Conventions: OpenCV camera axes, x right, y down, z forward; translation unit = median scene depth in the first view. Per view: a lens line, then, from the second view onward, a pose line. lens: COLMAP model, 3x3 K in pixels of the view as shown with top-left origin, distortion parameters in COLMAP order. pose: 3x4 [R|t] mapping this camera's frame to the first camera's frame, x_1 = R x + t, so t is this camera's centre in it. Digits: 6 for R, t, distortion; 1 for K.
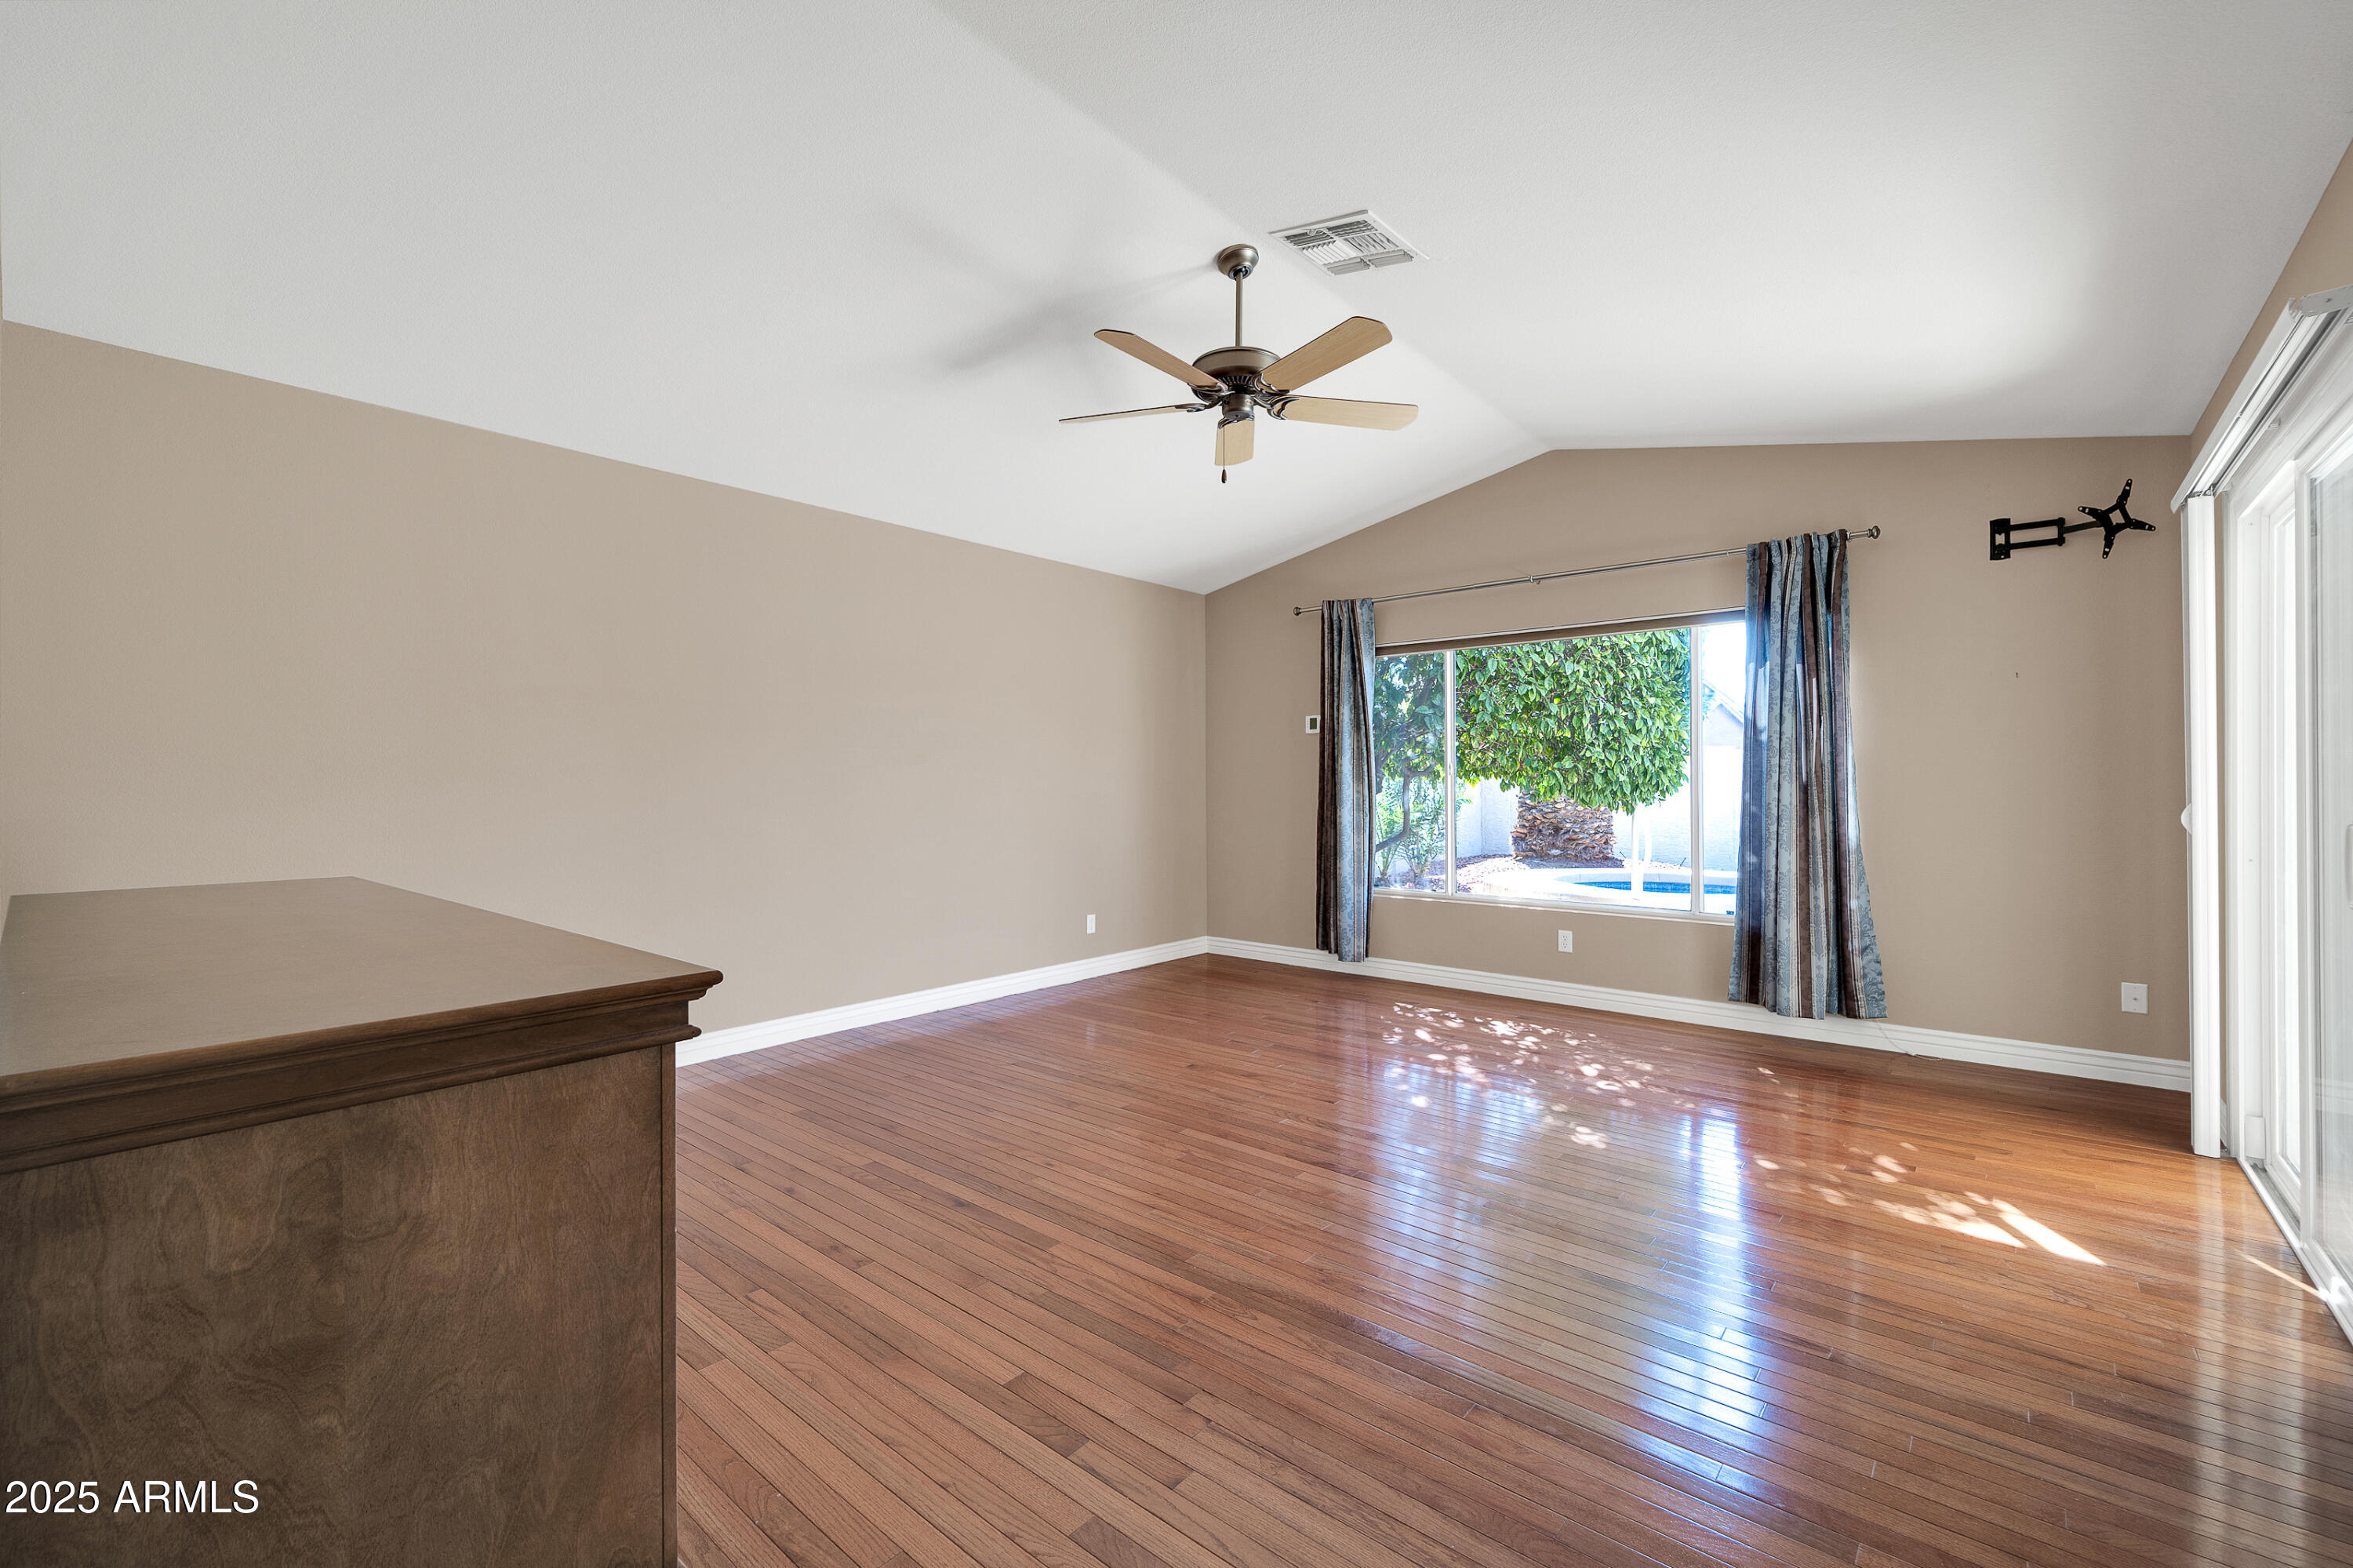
lens RADIAL K [[981.4, 0, 1180.3], [0, 981.4, 783.2], [0, 0, 1]] dist [0.013285, -0.000025]
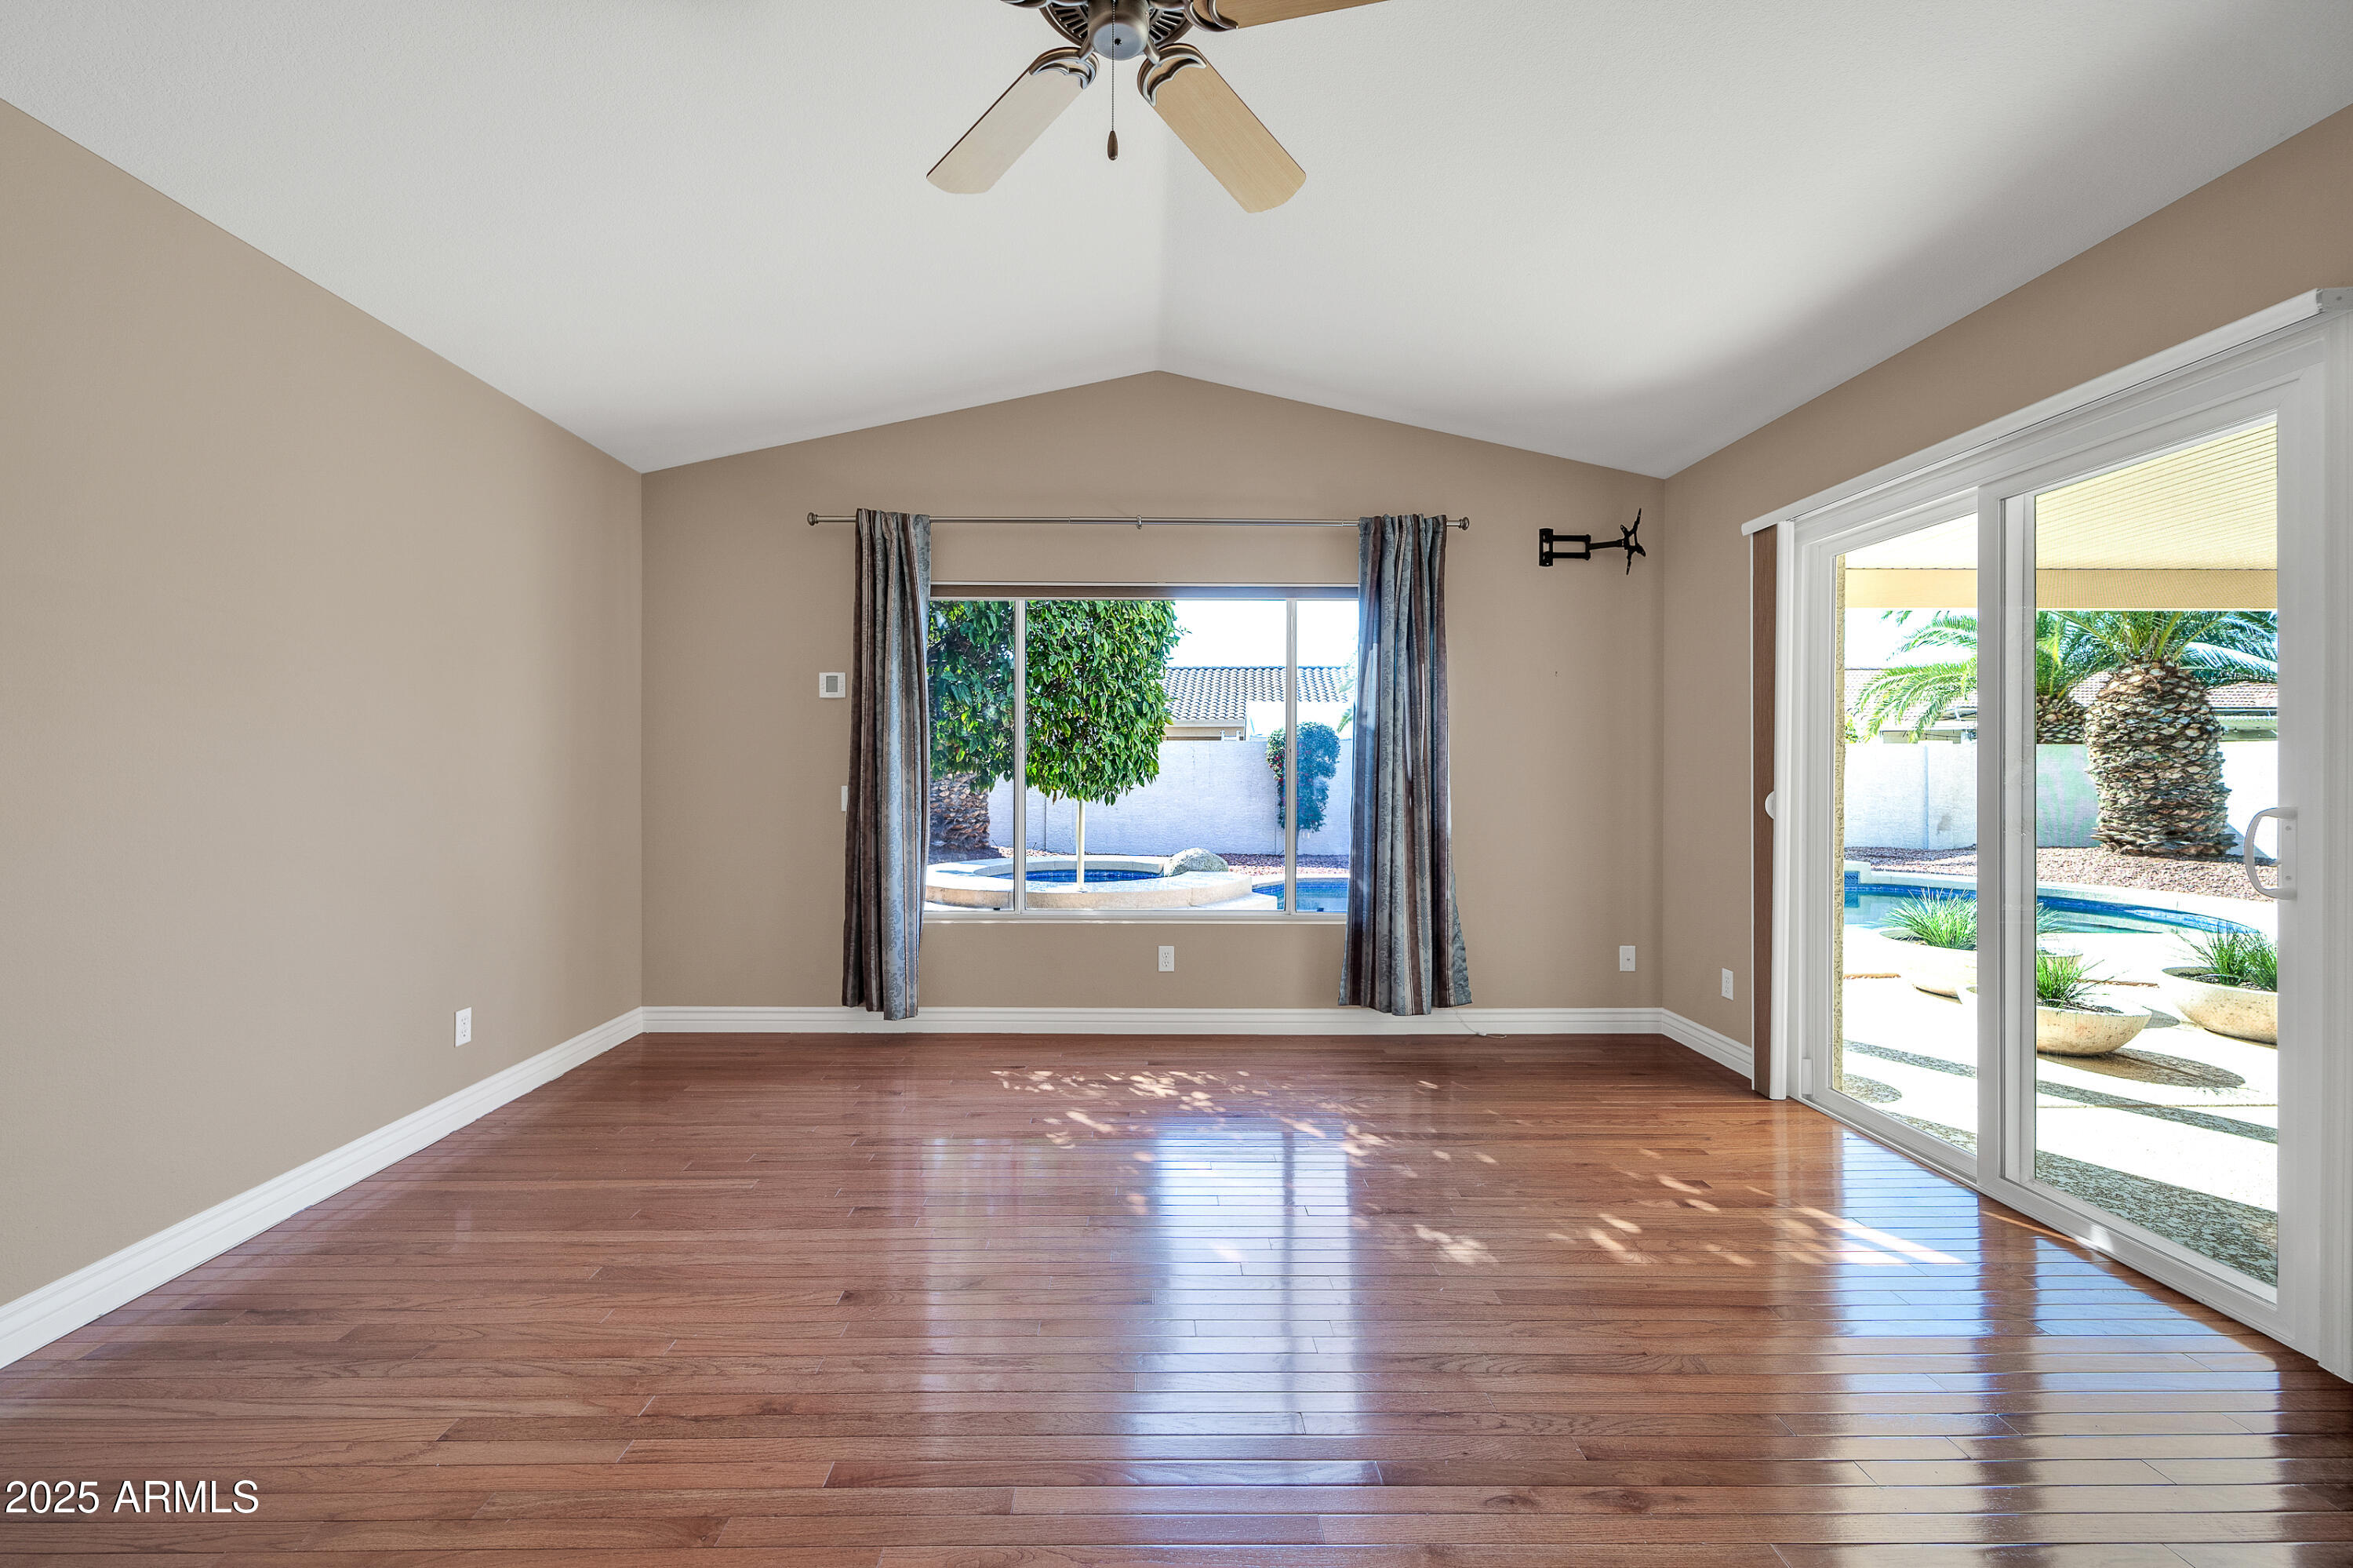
lens RADIAL K [[981.4, 0, 1152.9], [0, 981.4, 773.0], [0, 0, 1]] dist [0.013285, -0.000025]
pose [[0.773943, 0.003173, 0.633247, -0.162972], [-0.005315, 0.999985, 0.001486, 0.000818], [-0.633233, -0.004516, 0.773948, 0.387754]]
